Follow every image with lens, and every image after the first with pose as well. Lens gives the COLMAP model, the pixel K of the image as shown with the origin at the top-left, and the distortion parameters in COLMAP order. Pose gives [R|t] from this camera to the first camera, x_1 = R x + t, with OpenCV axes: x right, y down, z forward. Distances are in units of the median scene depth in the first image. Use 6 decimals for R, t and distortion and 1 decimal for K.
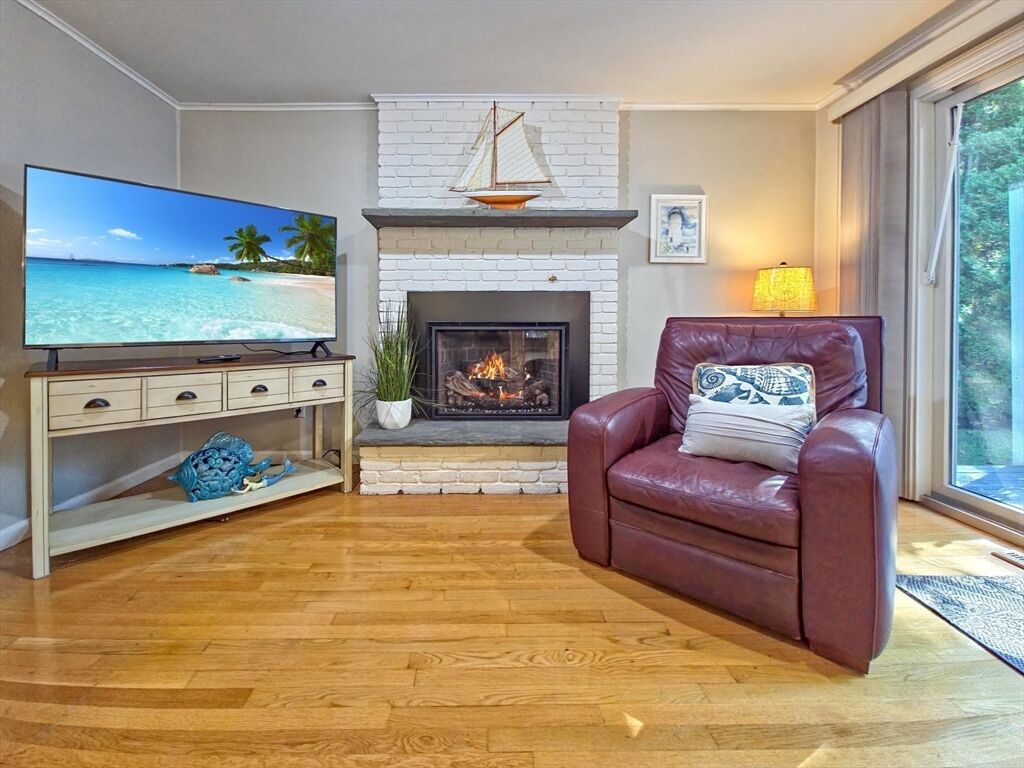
lens RADIAL K [[417.4, 0, 507.8], [0, 417.4, 325.6], [0, 0, 1]] dist [0.010196, 0.000091]
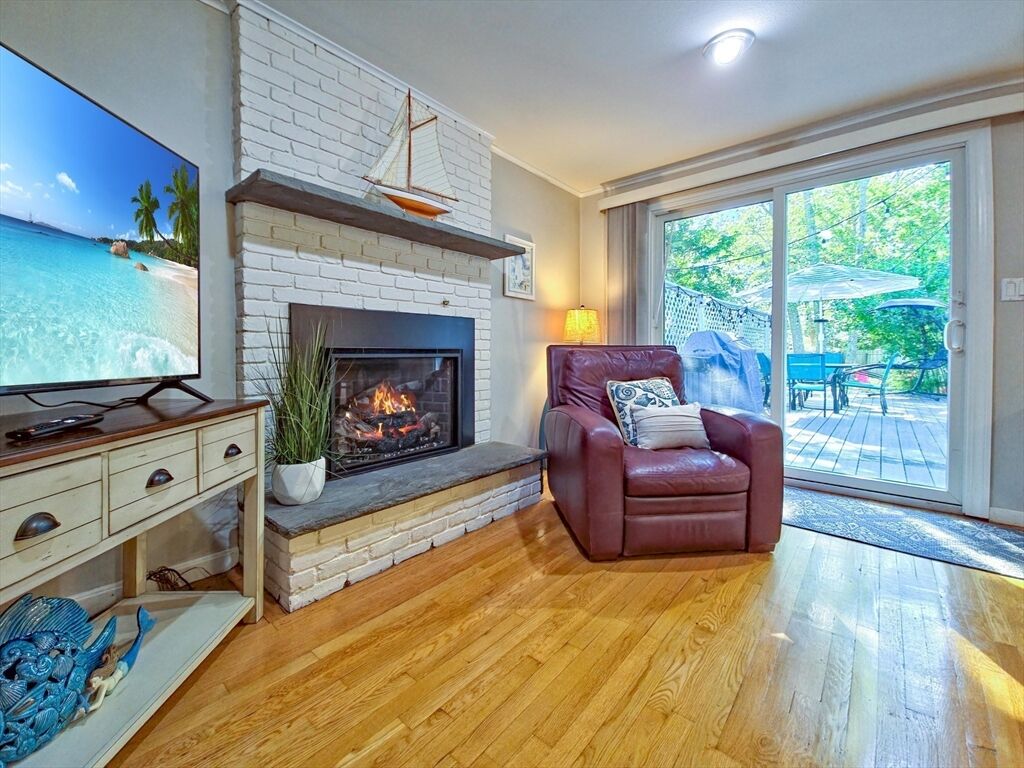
lens RADIAL K [[410.8, 0, 511.4], [0, 410.8, 356.4], [0, 0, 1]] dist [0.020227, -0.009796]
pose [[0.692995, -0.008687, 0.720890, -0.499401], [0.005327, 0.999962, 0.006929, 0.003492], [-0.720923, -0.000961, 0.693015, 0.268021]]
